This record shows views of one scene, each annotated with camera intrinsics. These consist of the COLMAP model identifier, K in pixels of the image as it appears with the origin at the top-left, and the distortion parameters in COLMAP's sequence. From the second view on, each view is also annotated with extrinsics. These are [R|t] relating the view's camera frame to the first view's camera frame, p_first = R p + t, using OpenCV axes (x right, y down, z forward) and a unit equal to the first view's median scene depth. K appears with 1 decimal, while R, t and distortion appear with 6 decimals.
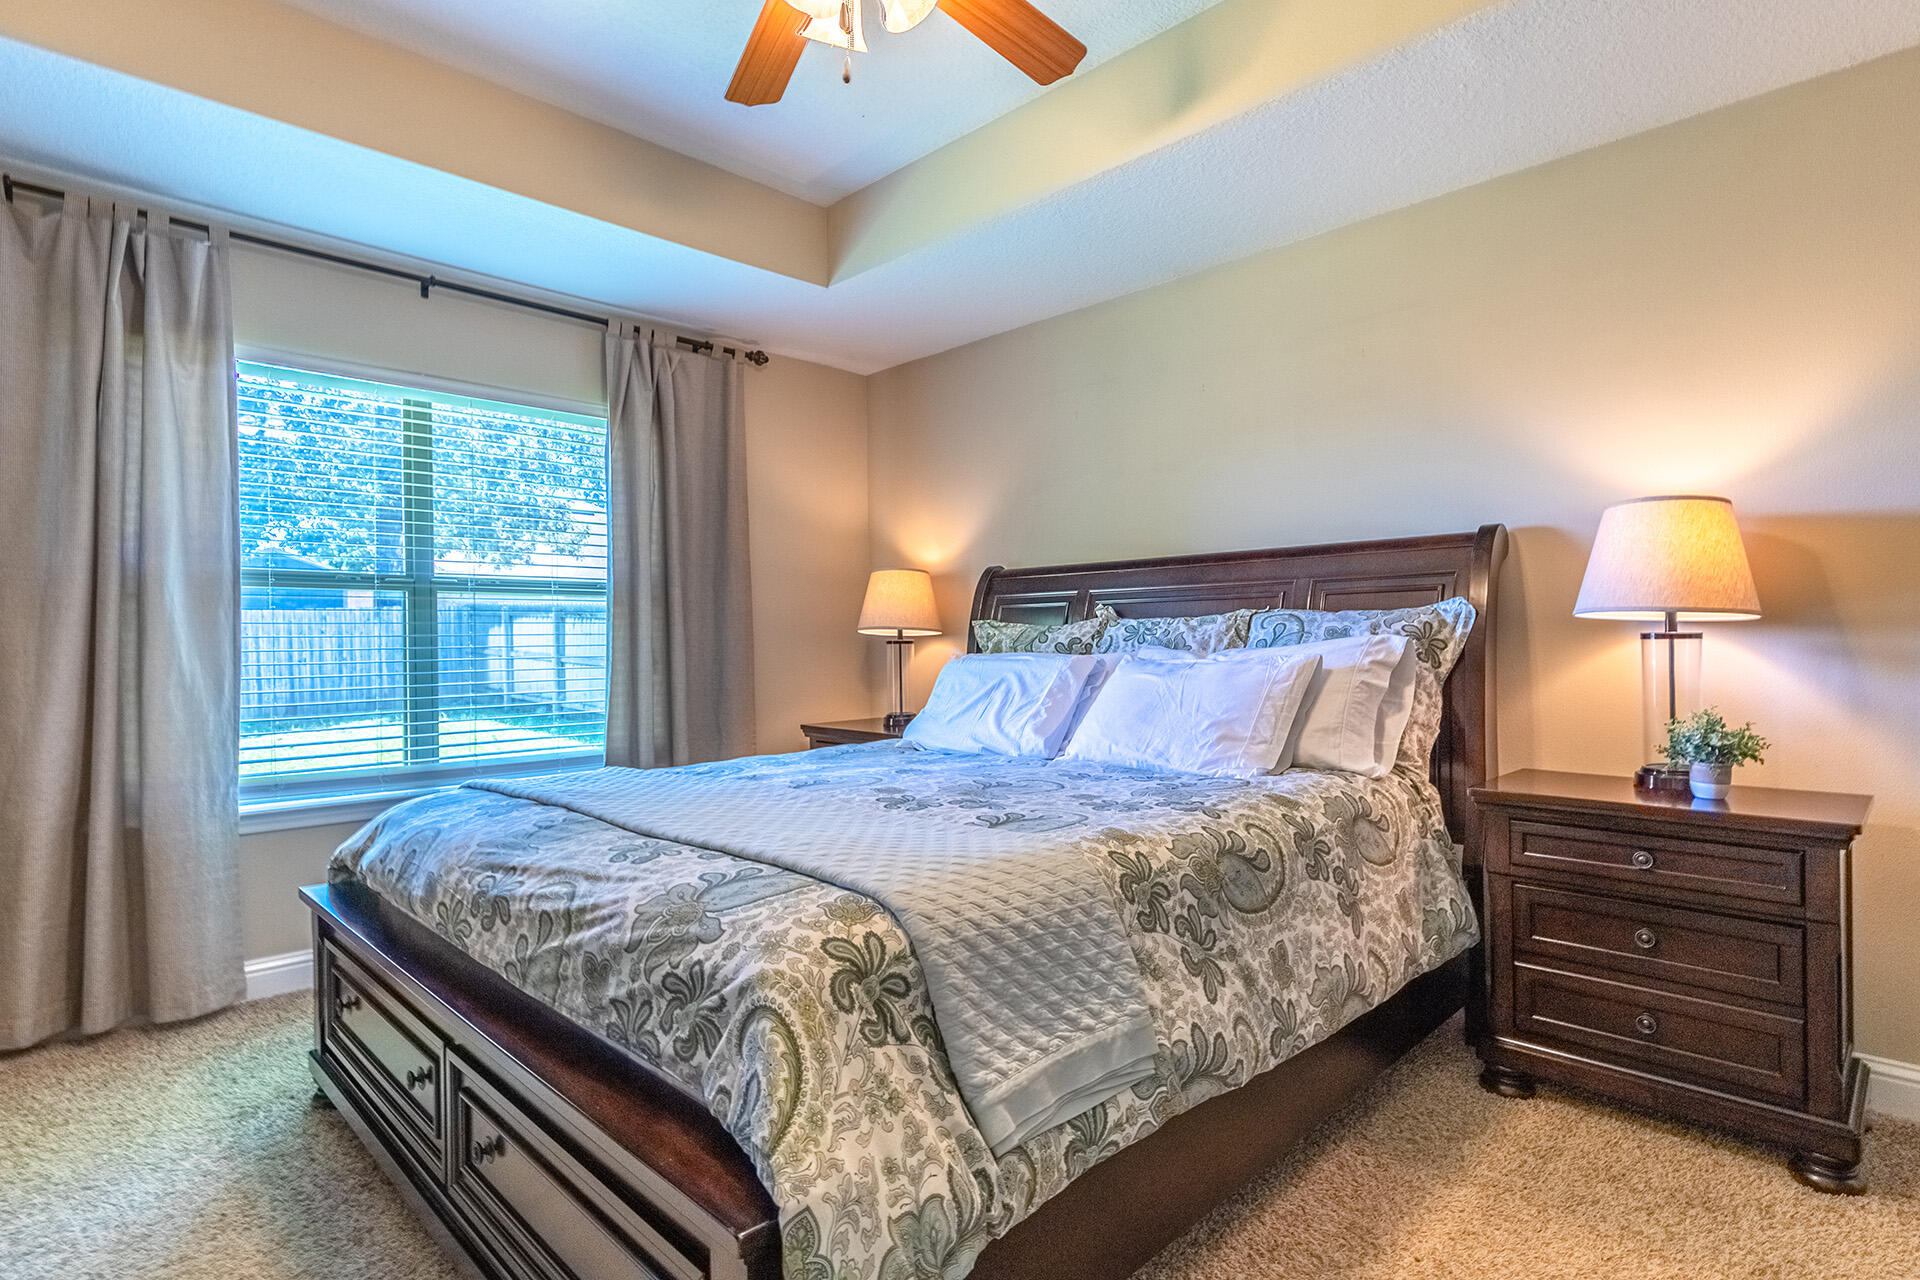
lens RADIAL K [[958.7, 0, 966.0], [0, 958.7, 632.8], [0, 0, 1]] dist [0.000366, 0.003516]
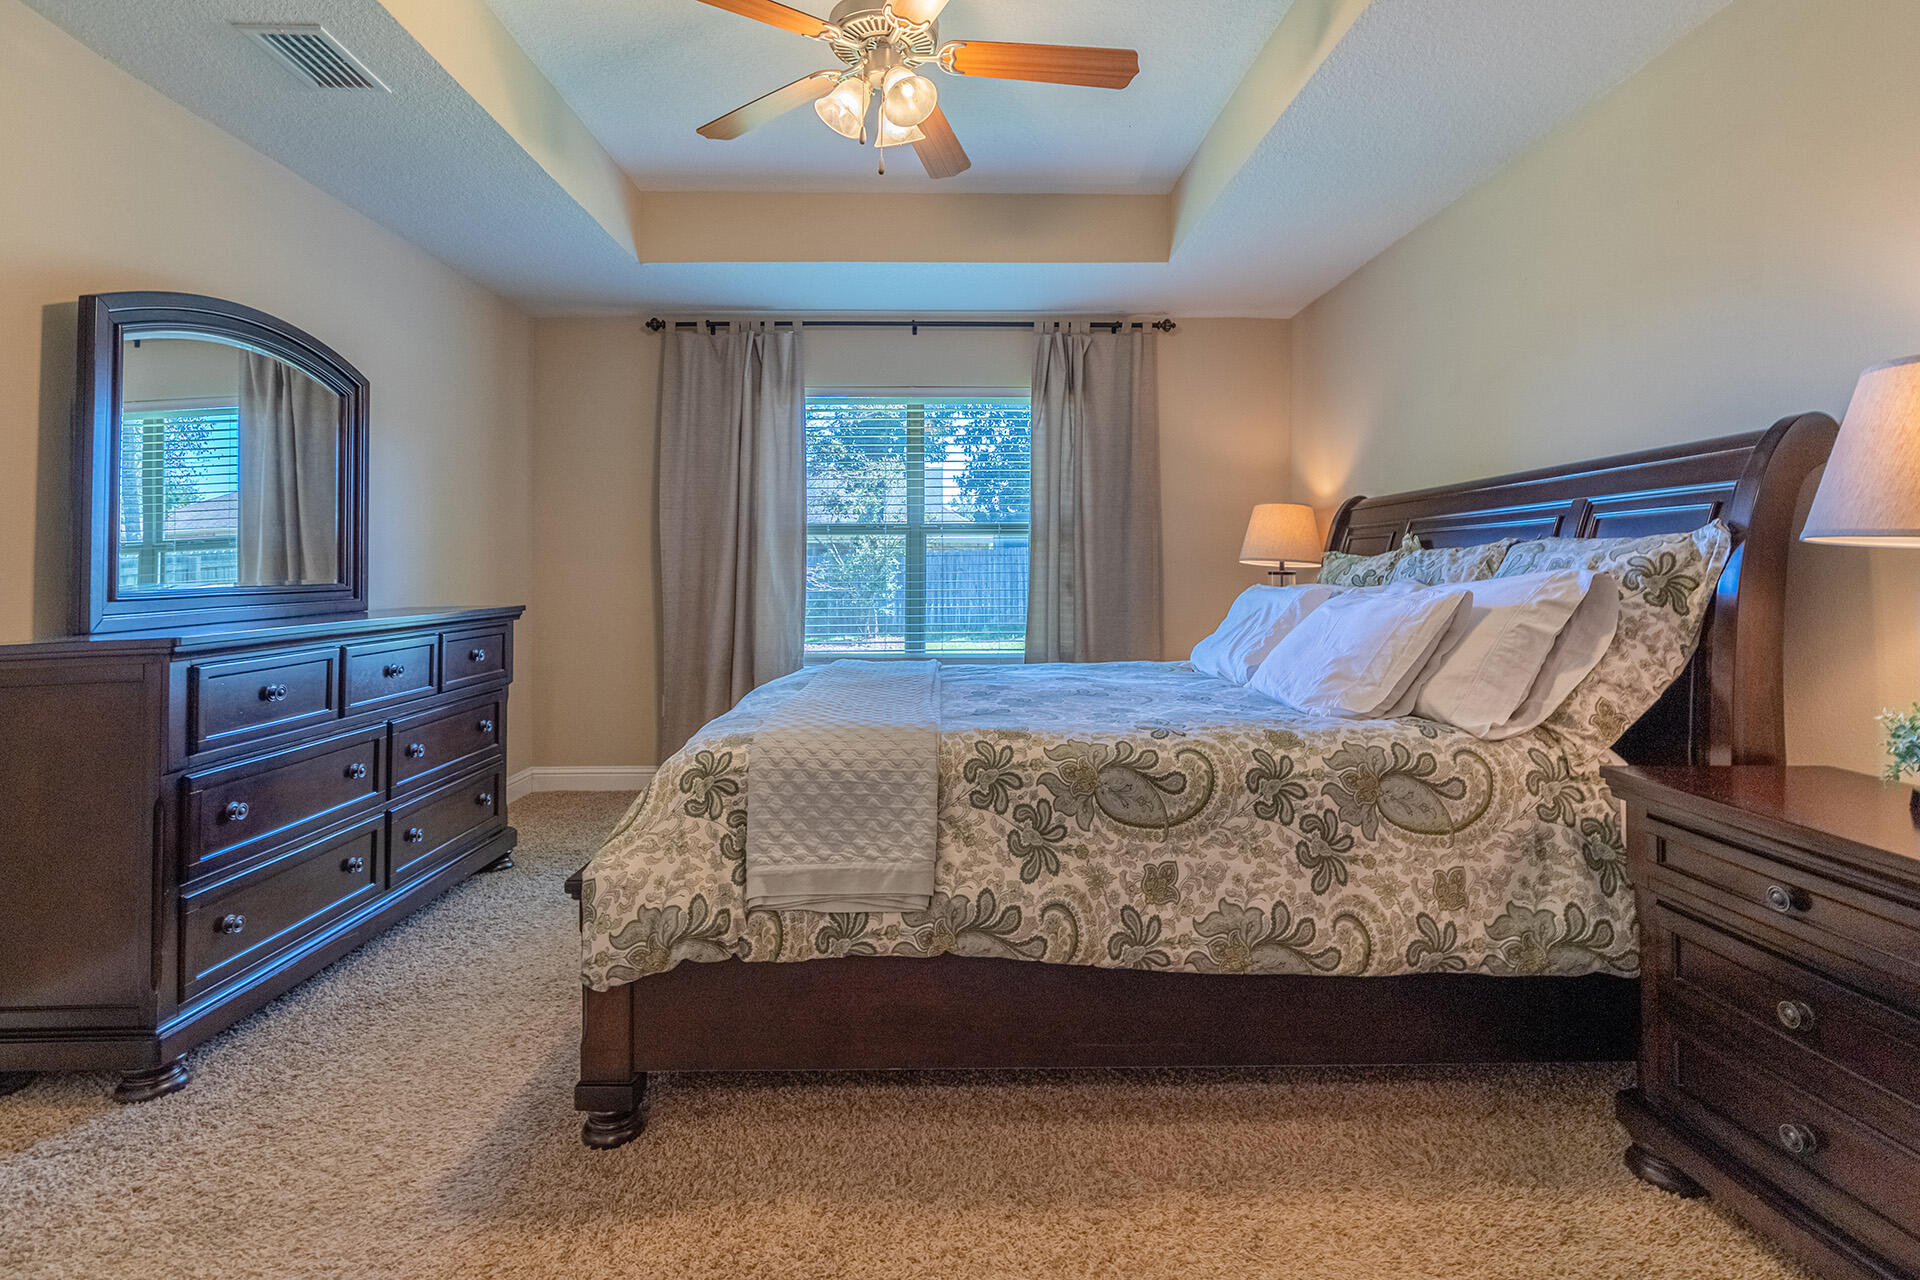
lens RADIAL K [[882.3, 0, 961.4], [0, 882.3, 562.1], [0, 0, 1]] dist [0.014607, -0.003993]
pose [[0.716371, 0.003652, -0.697710, 0.596877], [-0.004373, 0.999990, 0.000744, -0.001971], [0.697706, 0.002518, 0.716380, 0.110570]]
